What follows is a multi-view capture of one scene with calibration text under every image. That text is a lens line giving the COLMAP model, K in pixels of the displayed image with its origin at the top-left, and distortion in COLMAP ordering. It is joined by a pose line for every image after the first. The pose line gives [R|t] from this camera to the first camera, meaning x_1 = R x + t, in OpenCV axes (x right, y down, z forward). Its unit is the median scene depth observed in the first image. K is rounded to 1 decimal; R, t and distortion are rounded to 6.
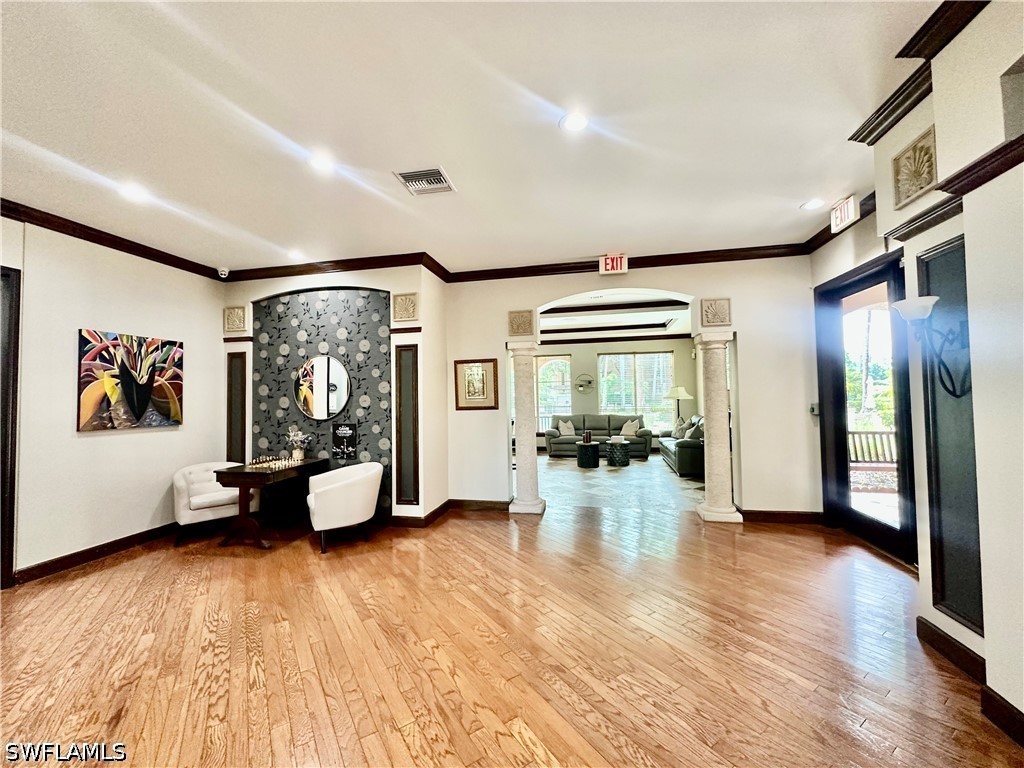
lens RADIAL K [[410.0, 0, 512.5], [0, 410.0, 382.4], [0, 0, 1]] dist [-0.003797, 0.001341]
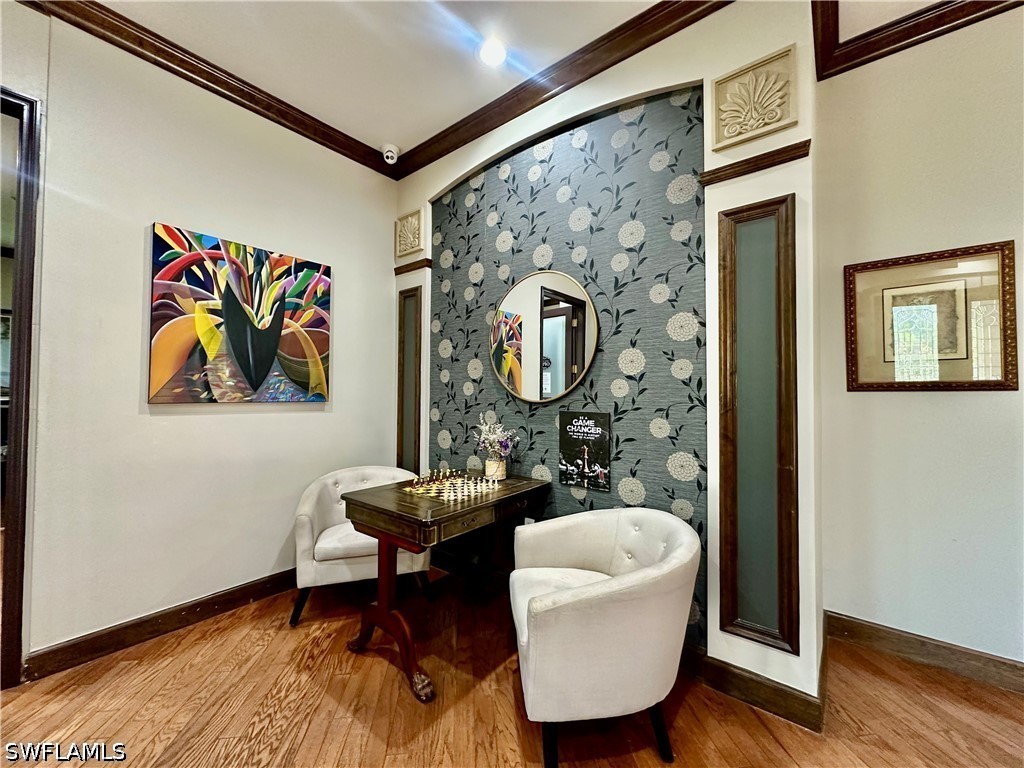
lens RADIAL K [[410.0, 0, 515.7], [0, 410.0, 383.4], [0, 0, 1]] dist [-0.003797, 0.001341]
pose [[0.895762, 0.012971, -0.444345, -0.296470], [-0.005983, 0.999835, 0.017125, 0.065916], [0.444494, -0.012682, 0.895692, 0.596634]]
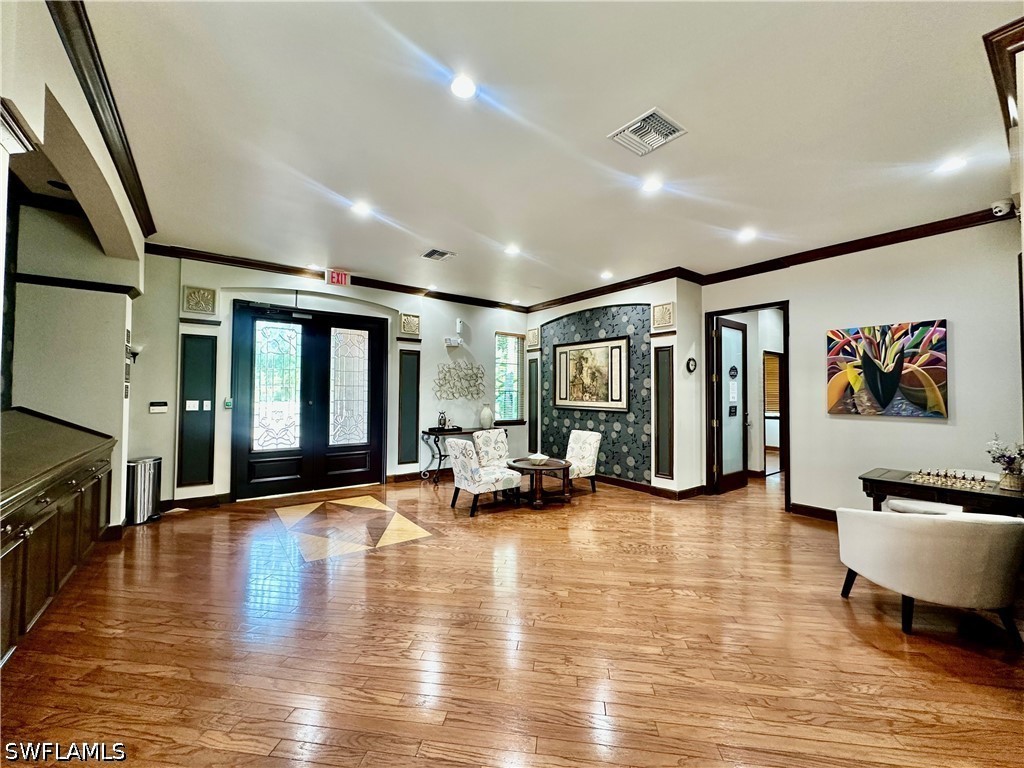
lens RADIAL K [[410.0, 0, 511.8], [0, 410.0, 383.2], [0, 0, 1]] dist [-0.003797, 0.001341]
pose [[-0.661973, -0.007052, -0.749495, 0.423741], [0.031120, 0.998835, -0.036883, 0.036904], [0.748882, -0.047740, -0.660982, 0.916962]]
